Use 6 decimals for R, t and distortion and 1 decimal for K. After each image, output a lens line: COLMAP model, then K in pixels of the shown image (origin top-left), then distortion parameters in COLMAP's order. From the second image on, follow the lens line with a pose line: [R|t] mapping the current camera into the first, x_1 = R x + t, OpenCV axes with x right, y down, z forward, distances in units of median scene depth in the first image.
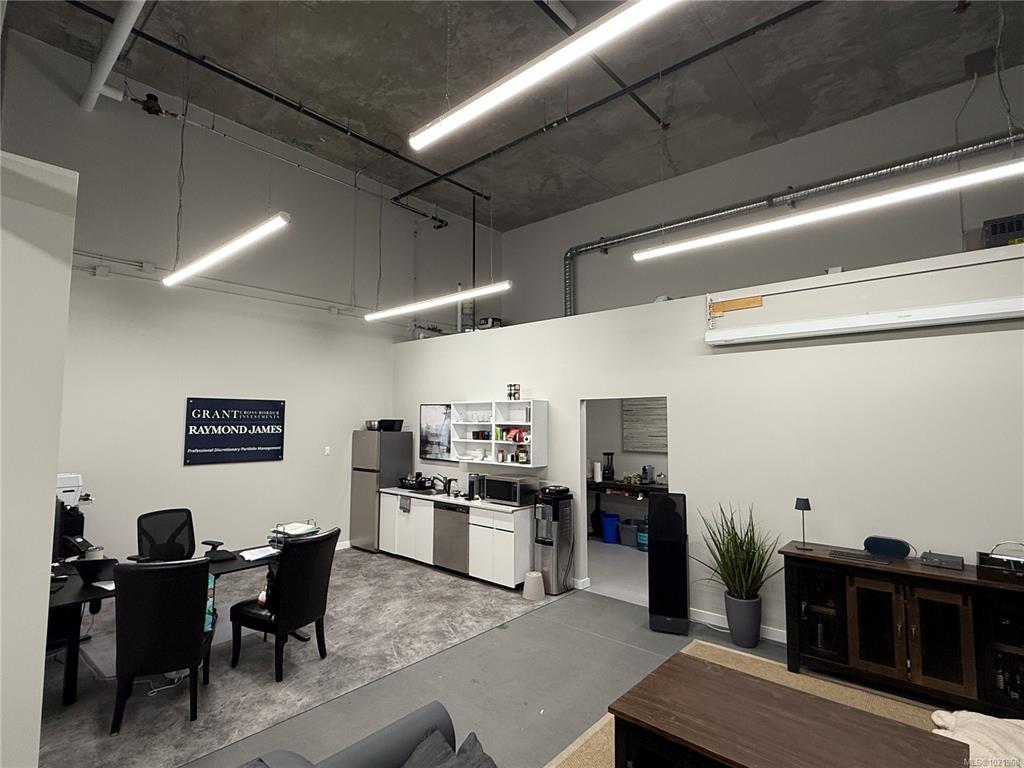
lens RADIAL K [[511.2, 0, 512.0], [0, 511.2, 384.0], [0, 0, 1]] dist [0.000563, -0.000538]
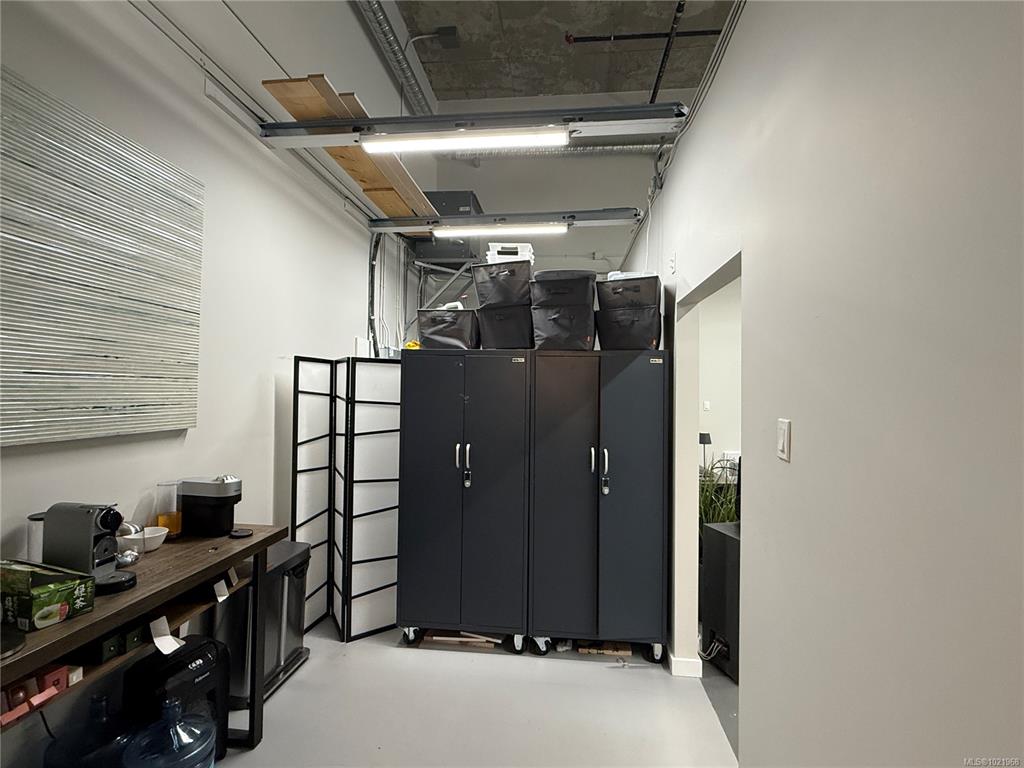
lens RADIAL K [[511.2, 0, 512.0], [0, 511.2, 384.0], [0, 0, 1]] dist [0.000563, -0.000538]
pose [[-0.580932, 0.002581, 0.813948, -0.032808], [-0.070247, 0.996105, -0.053295, 0.134943], [-0.810916, -0.088138, -0.578487, 1.255954]]
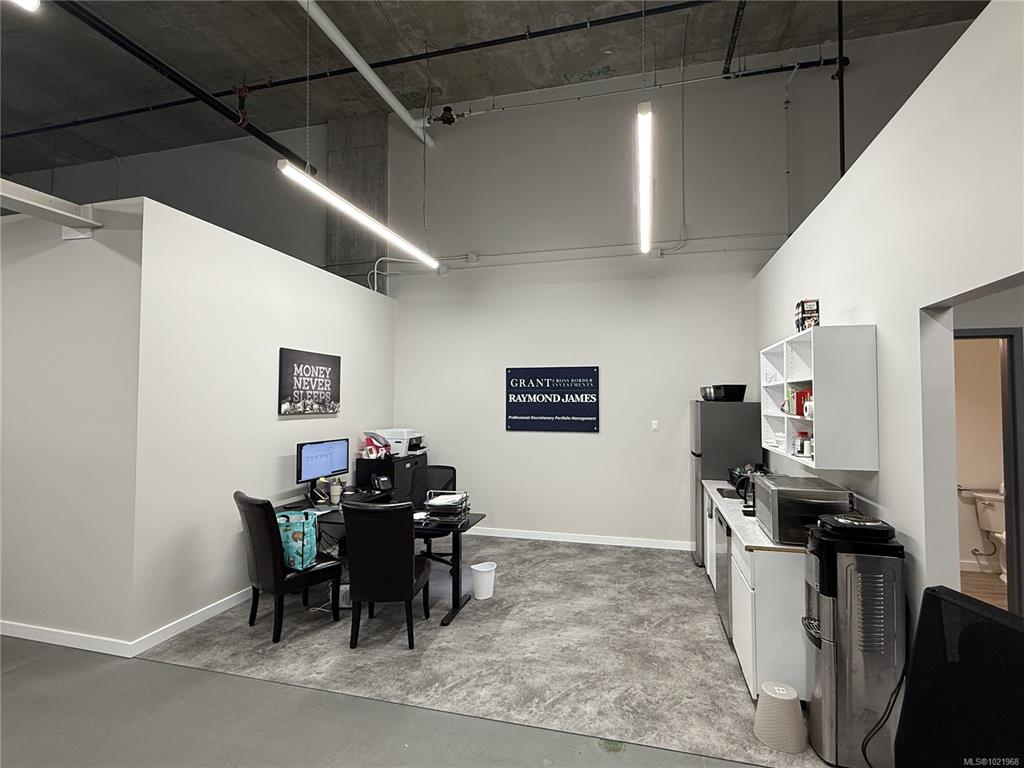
lens RADIAL K [[511.2, 0, 512.0], [0, 511.2, 384.0], [0, 0, 1]] dist [0.000563, -0.000538]
pose [[0.436609, -0.036270, -0.898920, 0.330633], [0.063091, 0.997961, -0.009623, 0.069387], [0.897437, -0.052512, 0.438007, 0.521907]]
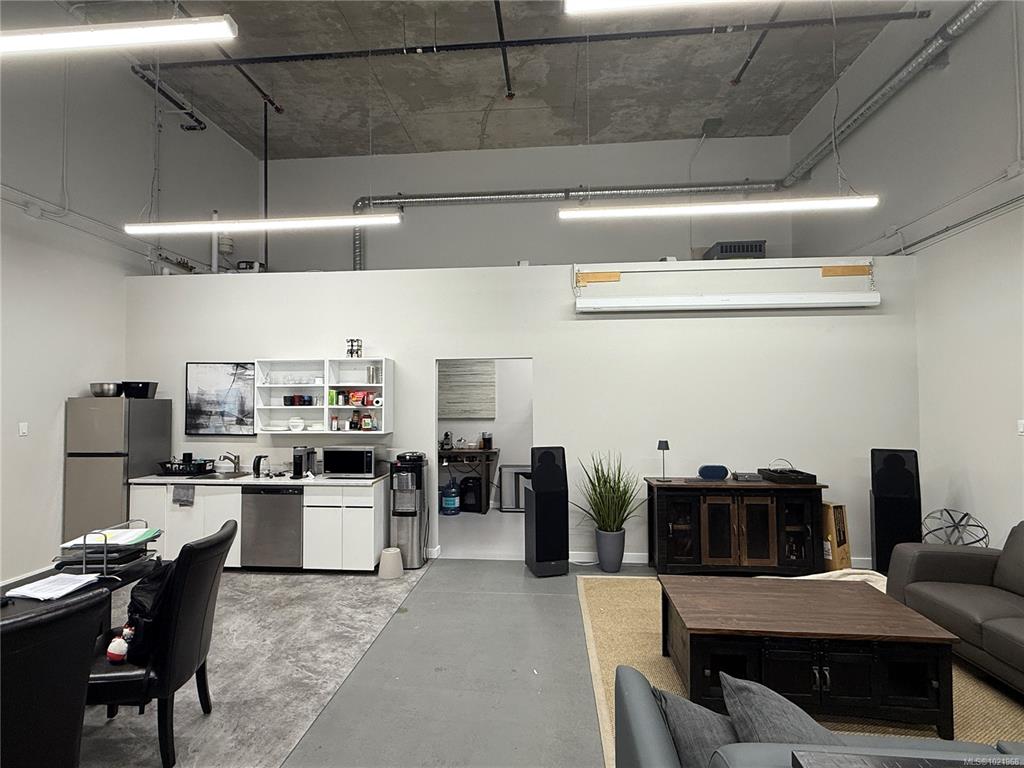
lens RADIAL K [[509.7, 0, 509.9], [0, 509.7, 385.4], [0, 0, 1]] dist [0.001127, -0.000020]
pose [[0.806017, 0.010522, 0.591799, -0.296007], [-0.034446, 0.998981, 0.029153, 0.044147], [-0.590889, -0.043882, 0.805558, 0.155018]]
